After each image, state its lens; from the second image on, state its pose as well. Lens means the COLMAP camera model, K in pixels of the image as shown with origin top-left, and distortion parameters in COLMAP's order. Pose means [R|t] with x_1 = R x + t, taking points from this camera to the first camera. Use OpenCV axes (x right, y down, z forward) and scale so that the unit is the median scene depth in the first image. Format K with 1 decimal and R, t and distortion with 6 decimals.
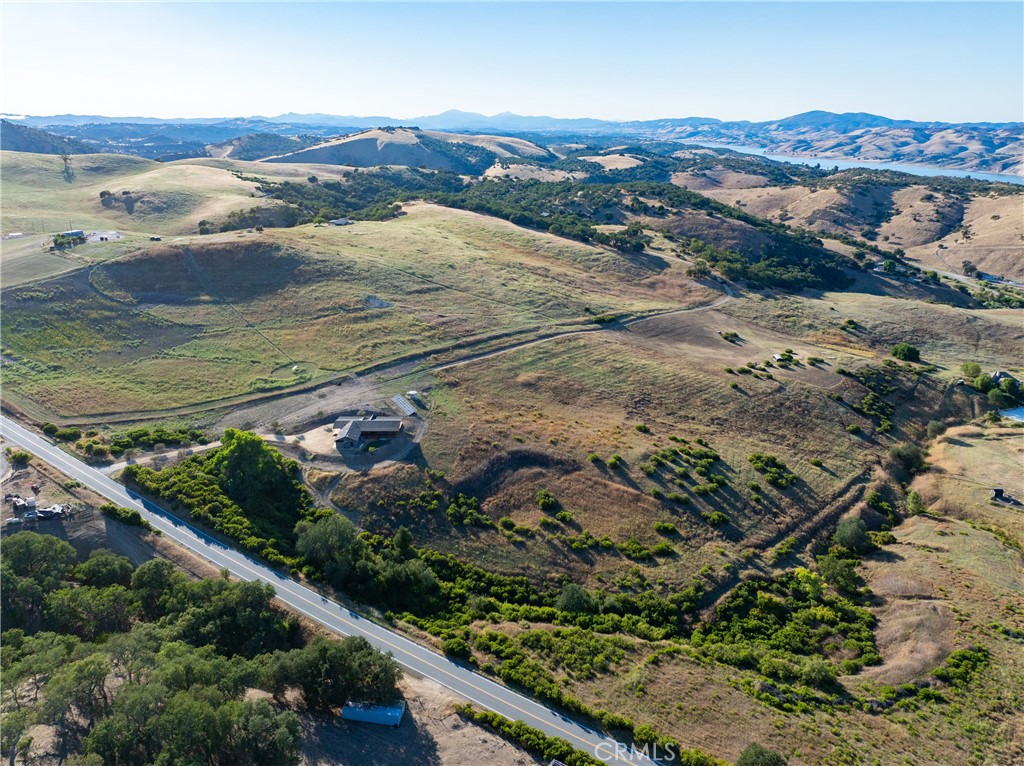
lens RADIAL K [[739.6, 0, 515.9], [0, 739.6, 357.9], [0, 0, 1]] dist [-0.042294, 0.002509]
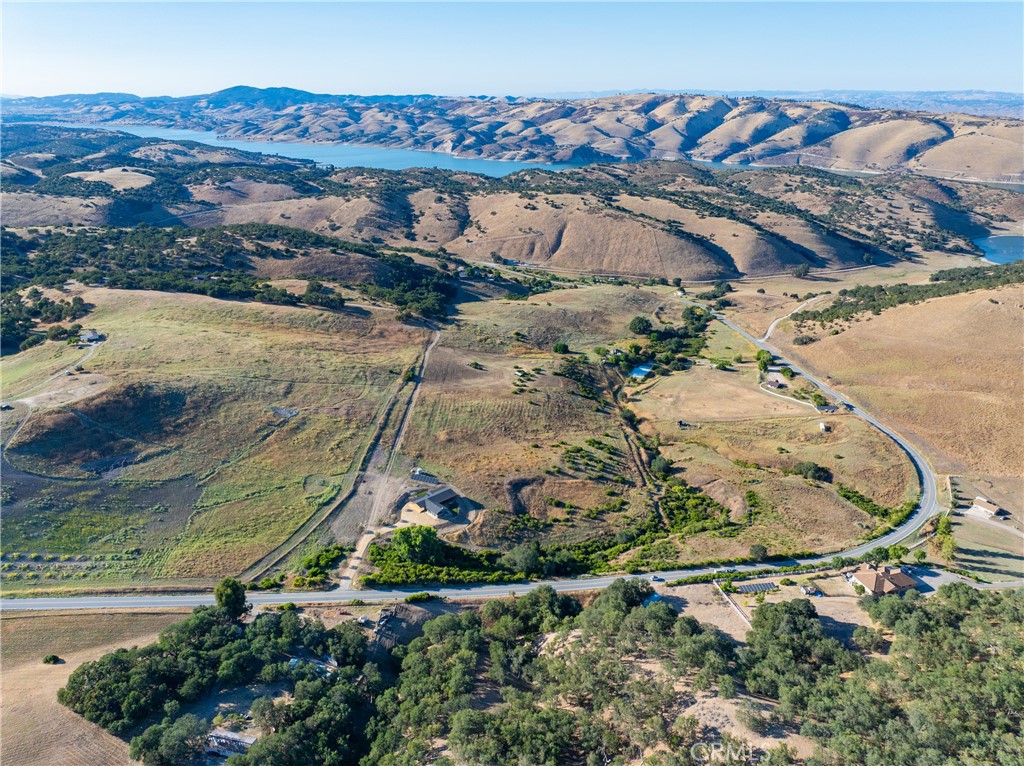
lens RADIAL K [[738.2, 0, 517.8], [0, 738.2, 362.5], [0, 0, 1]] dist [-0.038481, -0.004237]
pose [[0.741957, -0.233455, 0.628489, -0.619289], [0.203042, 0.971638, 0.121220, -0.213998], [-0.638963, 0.037669, 0.768315, -0.192739]]
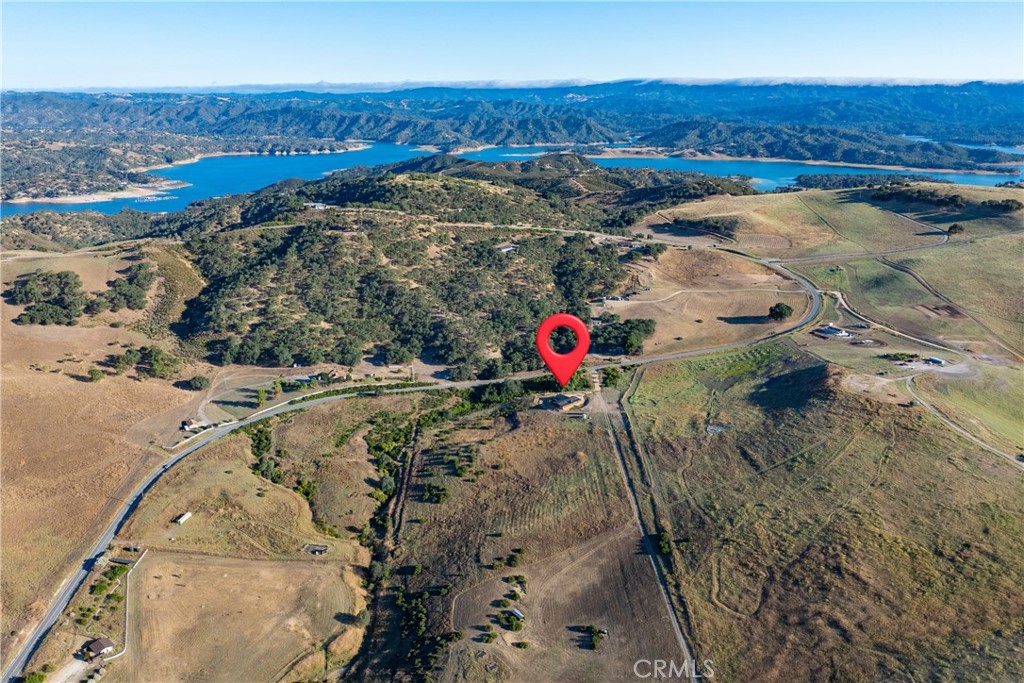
lens RADIAL K [[732.2, 0, 512.0], [0, 732.2, 341.5], [0, 0, 1]] dist [-0.142867, 0.000433]
pose [[-0.735804, 0.208197, -0.644396, 0.907131], [-0.203481, 0.839622, 0.503618, -0.787890], [0.645900, 0.501687, -0.575433, 1.377153]]
